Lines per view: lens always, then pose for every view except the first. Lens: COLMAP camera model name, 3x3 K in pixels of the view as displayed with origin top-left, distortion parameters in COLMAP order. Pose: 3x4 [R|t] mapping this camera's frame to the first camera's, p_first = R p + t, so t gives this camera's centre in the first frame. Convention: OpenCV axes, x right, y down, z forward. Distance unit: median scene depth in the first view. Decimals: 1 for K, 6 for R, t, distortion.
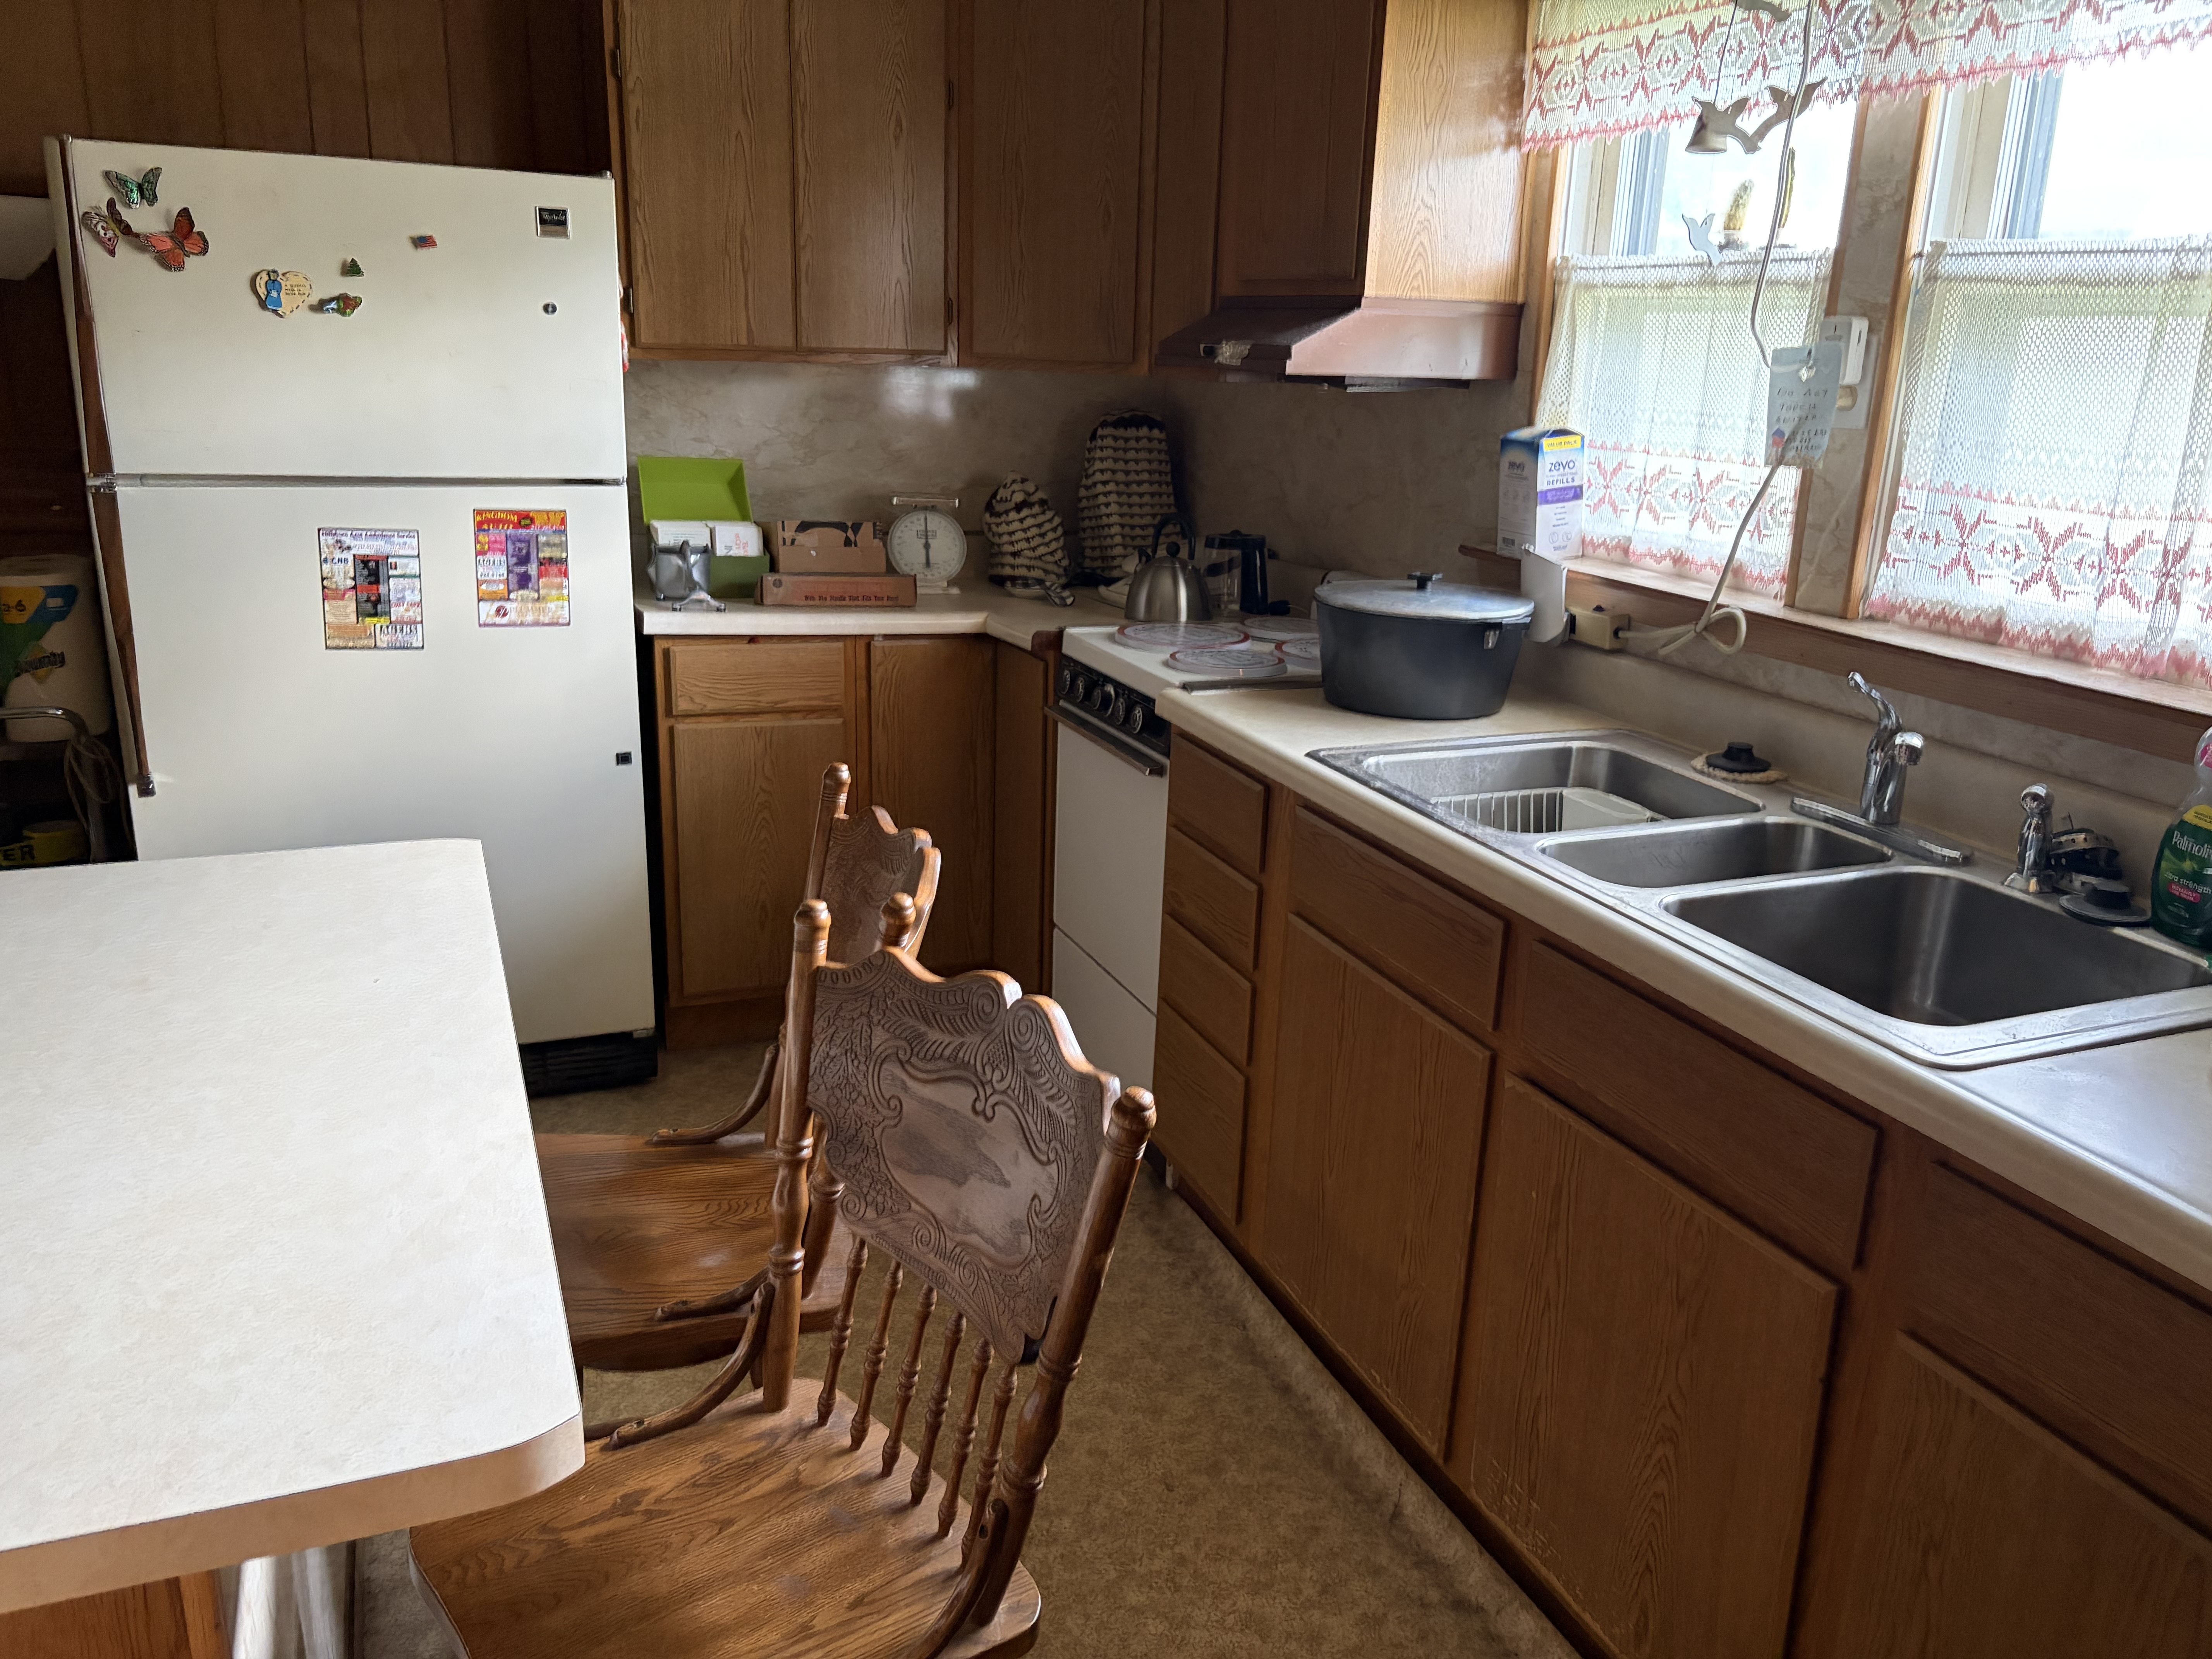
lens RADIAL K [[1716.2, 0, 1109.2], [0, 1716.2, 830.9], [0, 0, 1]] dist [0.040471, 0.000579]
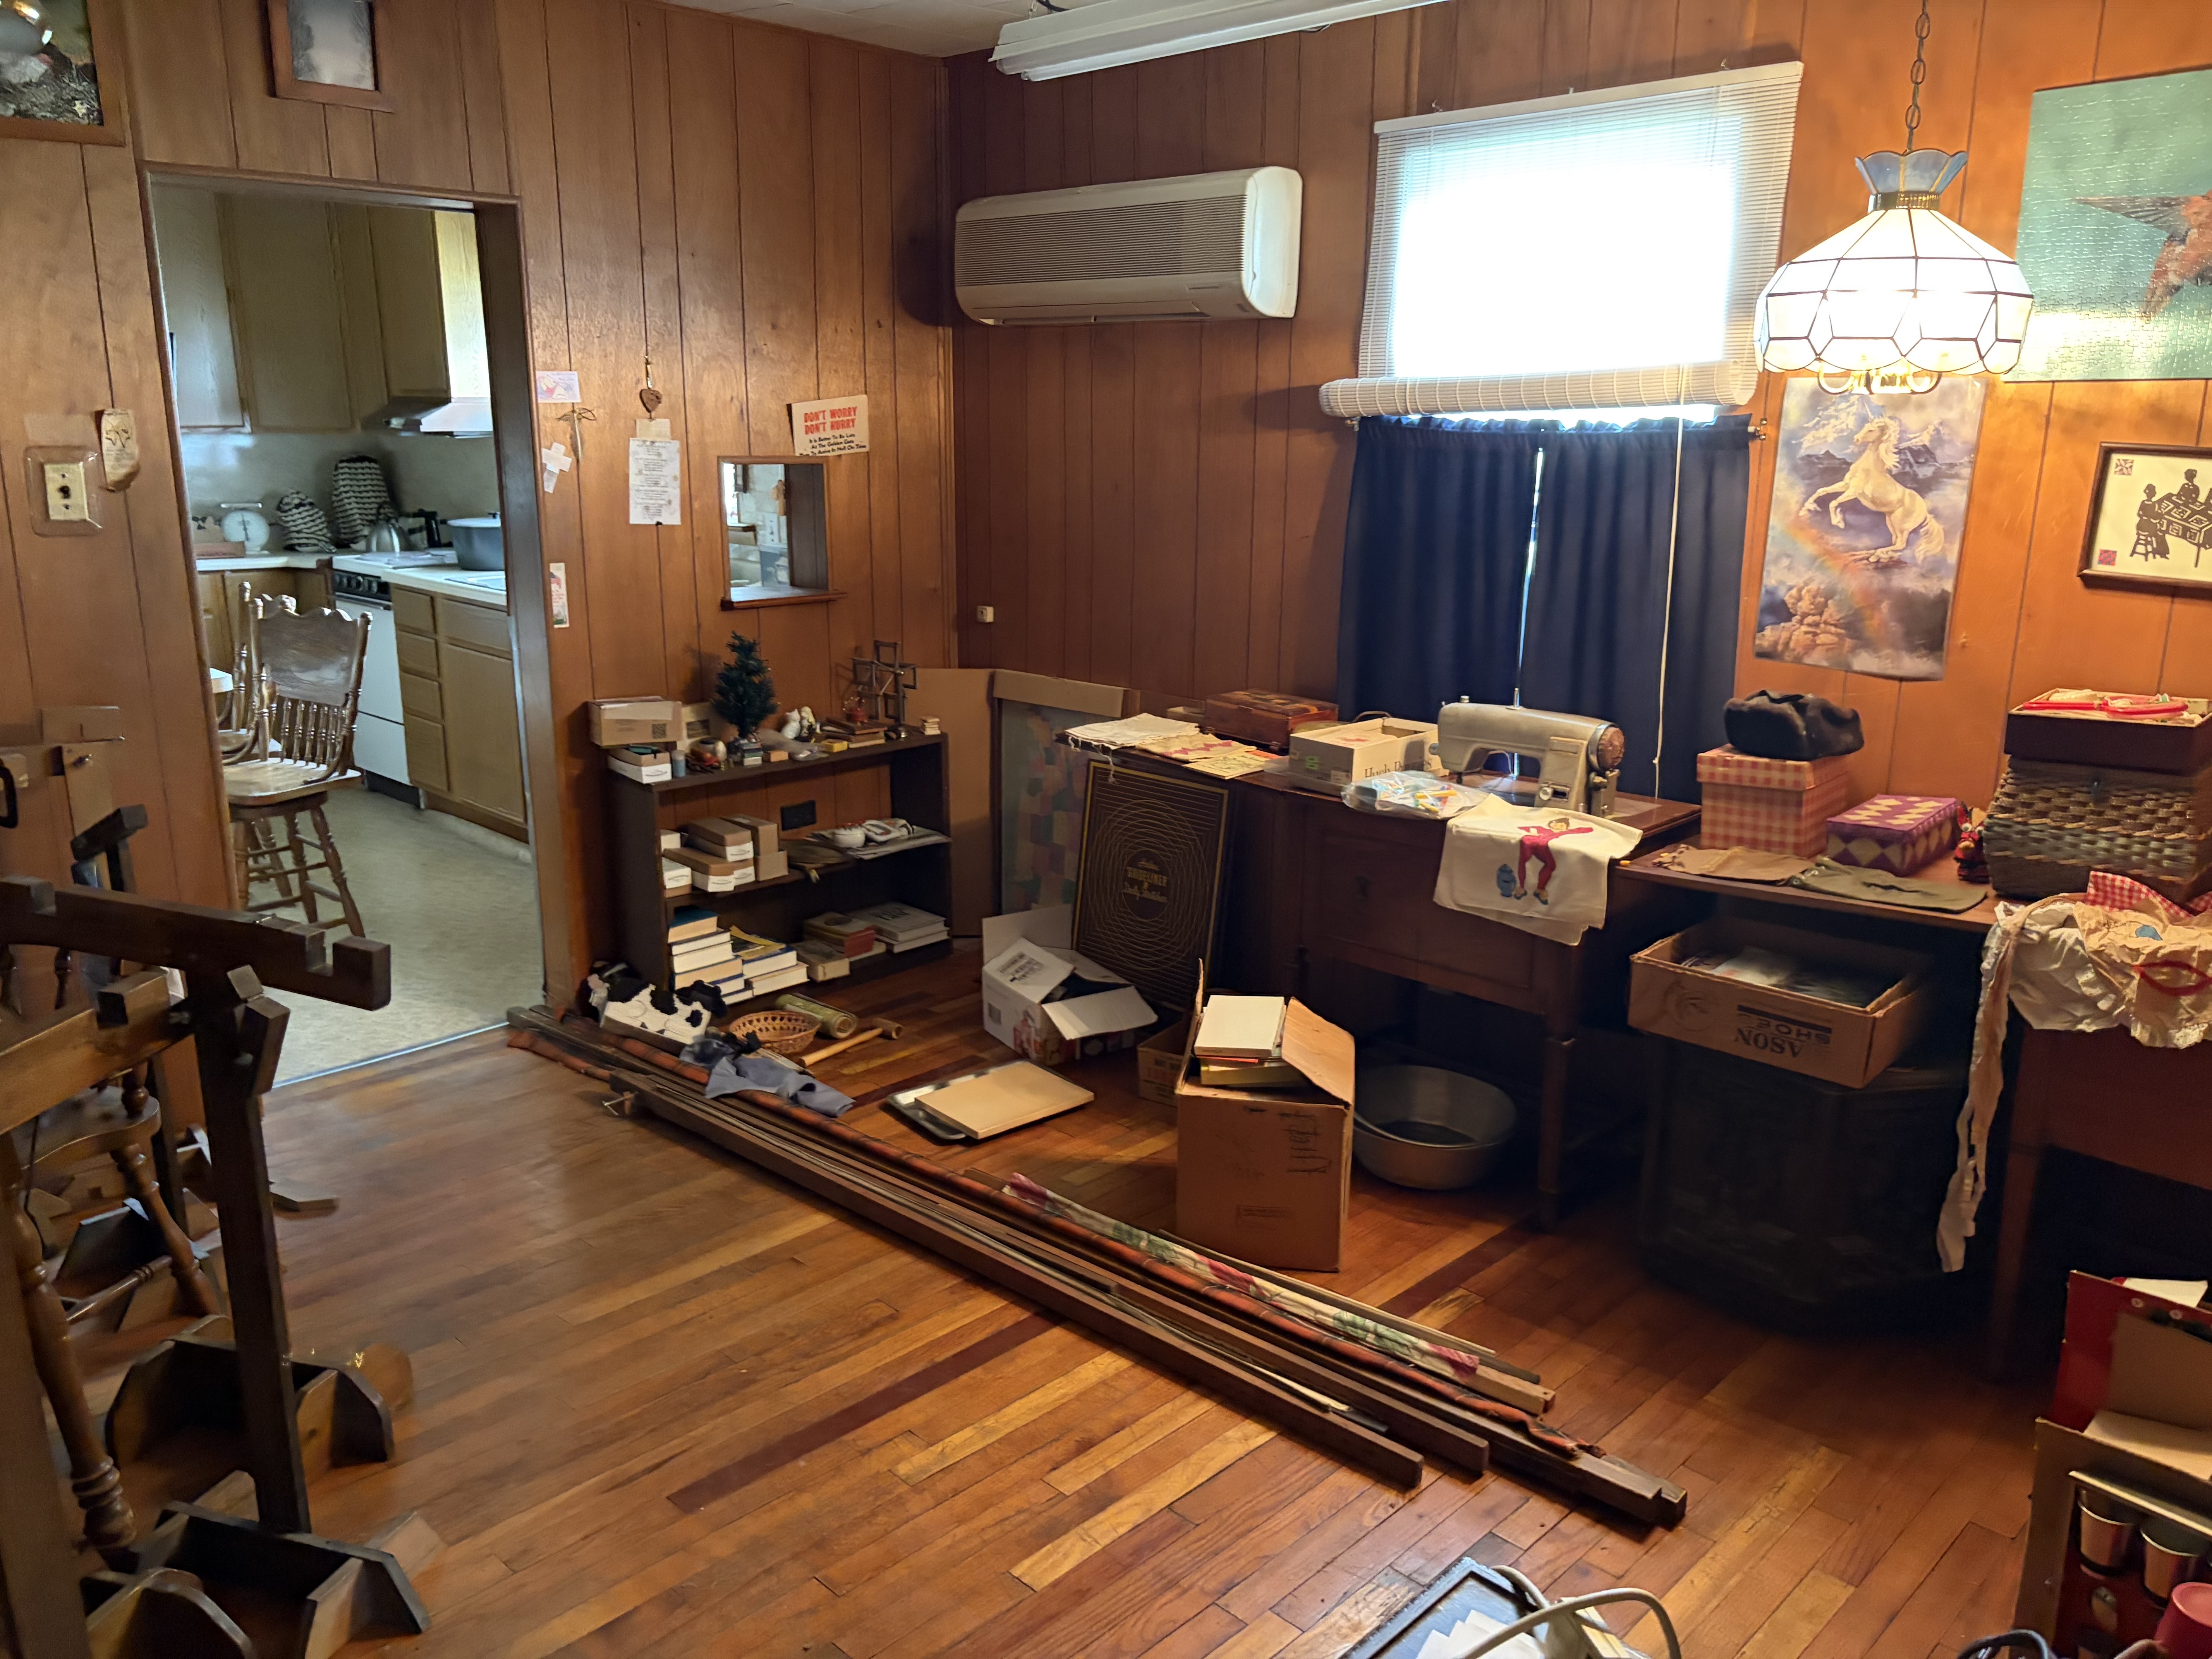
lens RADIAL K [[1716.2, 0, 1110.7], [0, 1716.2, 822.8], [0, 0, 1]] dist [0.040471, 0.000579]
pose [[0.919452, -0.120108, 0.374409, 0.014465], [0.133769, 0.990956, -0.010609, 0.319524], [-0.369749, 0.059839, 0.927203, -1.159246]]
